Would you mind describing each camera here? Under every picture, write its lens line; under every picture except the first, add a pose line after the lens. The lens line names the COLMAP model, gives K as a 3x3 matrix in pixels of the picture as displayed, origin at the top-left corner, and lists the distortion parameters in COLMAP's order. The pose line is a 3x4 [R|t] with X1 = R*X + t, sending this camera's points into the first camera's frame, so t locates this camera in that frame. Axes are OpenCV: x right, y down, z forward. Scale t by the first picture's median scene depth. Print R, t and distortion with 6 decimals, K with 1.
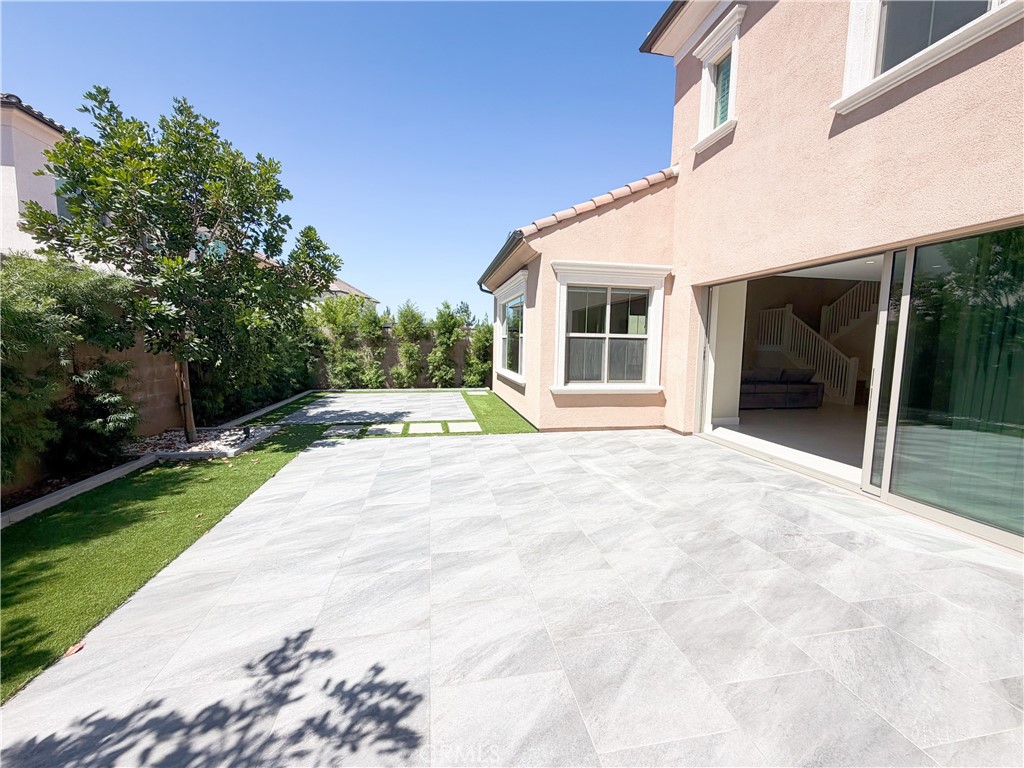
lens RADIAL K [[422.7, 0, 513.7], [0, 422.7, 383.1], [0, 0, 1]] dist [-0.000942, -0.000703]
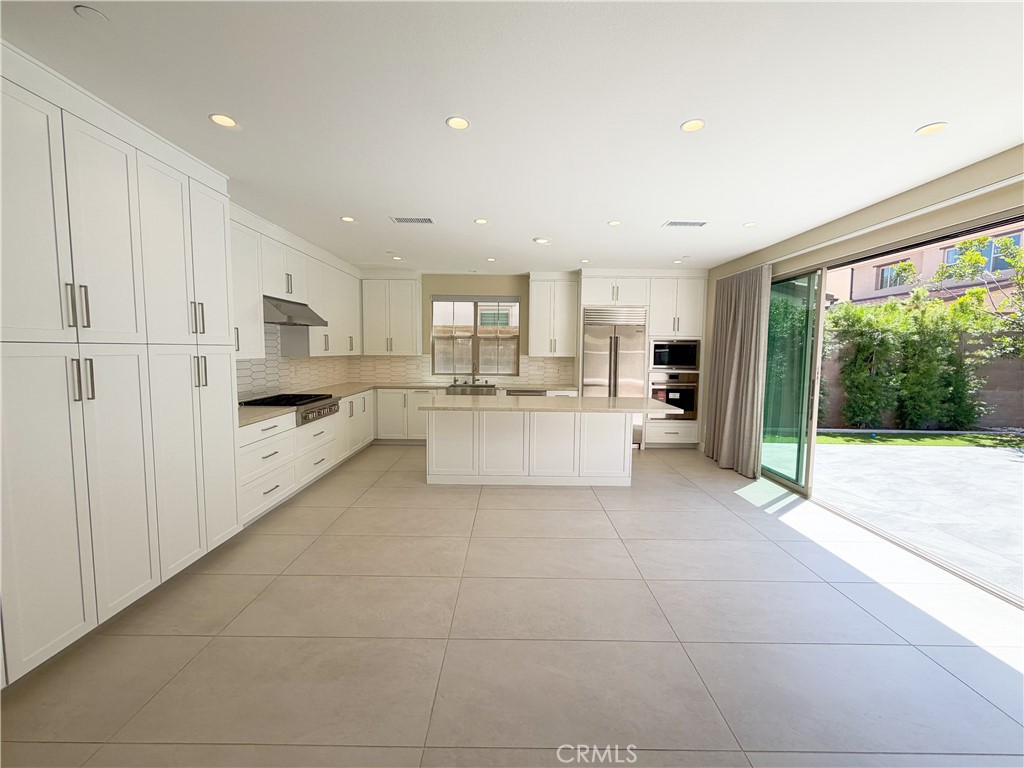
lens RADIAL K [[422.7, 0, 510.5], [0, 422.7, 385.6], [0, 0, 1]] dist [-0.000942, -0.000703]
pose [[-0.982589, -0.042670, 0.180827, 1.302534], [-0.008994, 0.983053, 0.183103, -0.184611], [-0.185575, 0.178288, -0.966320, 1.981017]]
